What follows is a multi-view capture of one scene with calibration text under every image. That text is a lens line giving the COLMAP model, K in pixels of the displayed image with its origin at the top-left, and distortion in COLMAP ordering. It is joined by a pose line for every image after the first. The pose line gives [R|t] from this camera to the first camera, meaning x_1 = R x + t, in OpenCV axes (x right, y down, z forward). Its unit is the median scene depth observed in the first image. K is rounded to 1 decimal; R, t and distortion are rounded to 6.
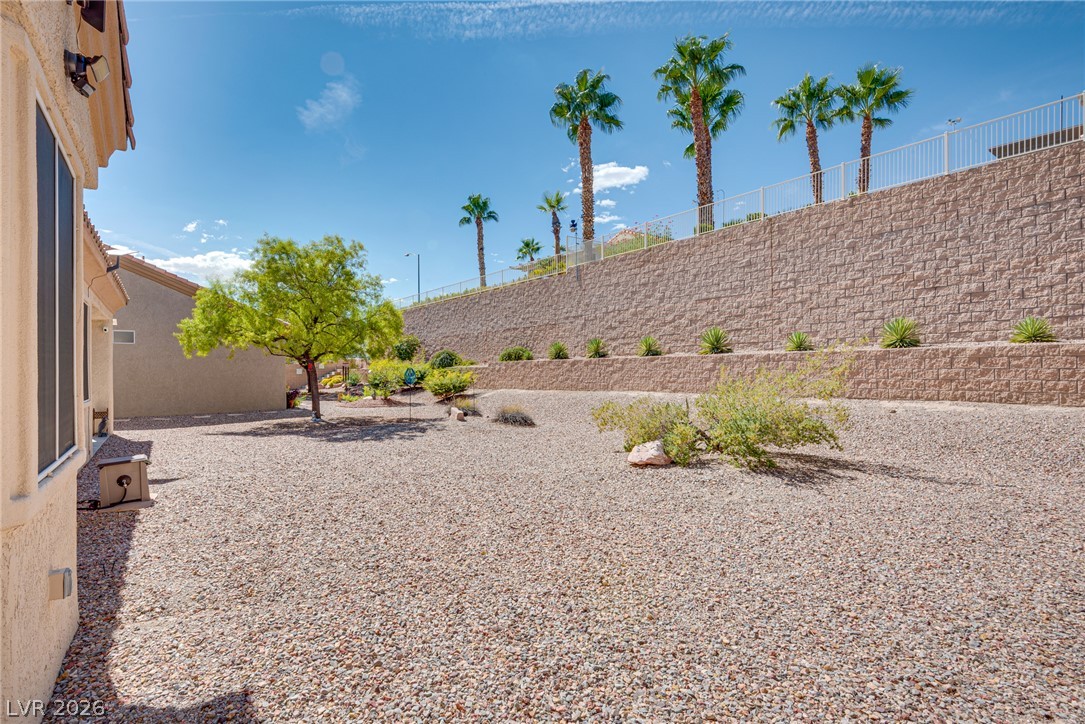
lens RADIAL K [[495.2, 0, 538.9], [0, 495.2, 355.5], [0, 0, 1]] dist [0.033134, -0.020658]
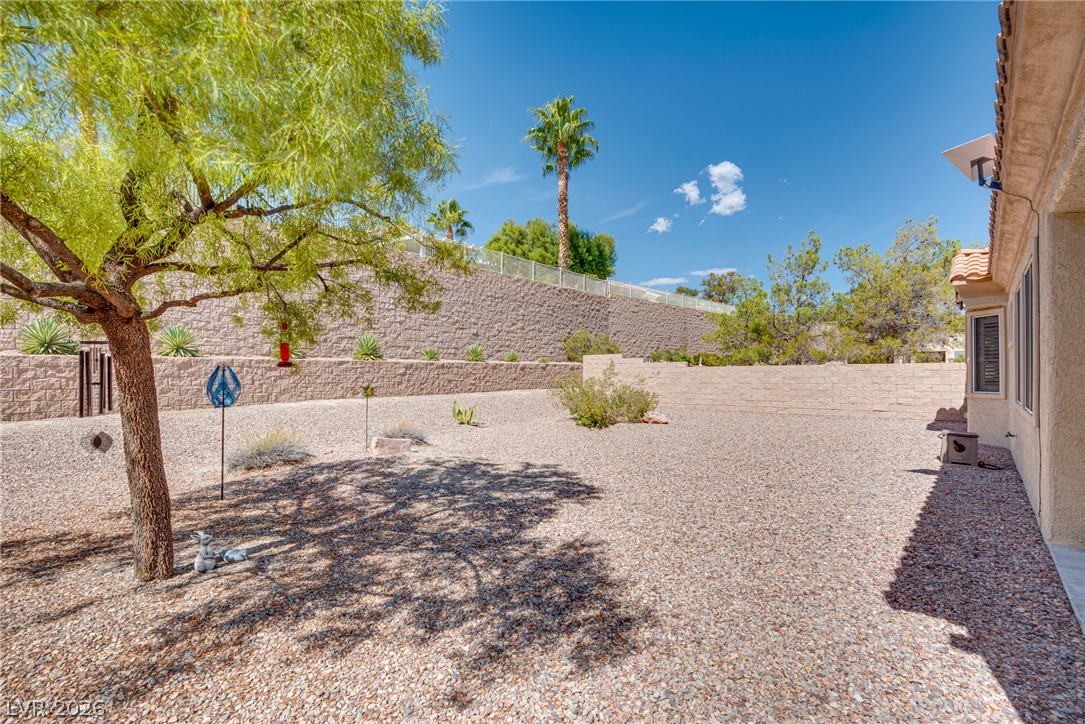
lens RADIAL K [[495.2, 0, 538.9], [0, 495.2, 355.5], [0, 0, 1]] dist [0.033134, -0.020658]
pose [[-0.203420, 0.044290, 0.978089, -0.818170], [-0.020472, 0.998566, -0.049475, 0.034961], [-0.978877, -0.030088, -0.202222, 0.922574]]
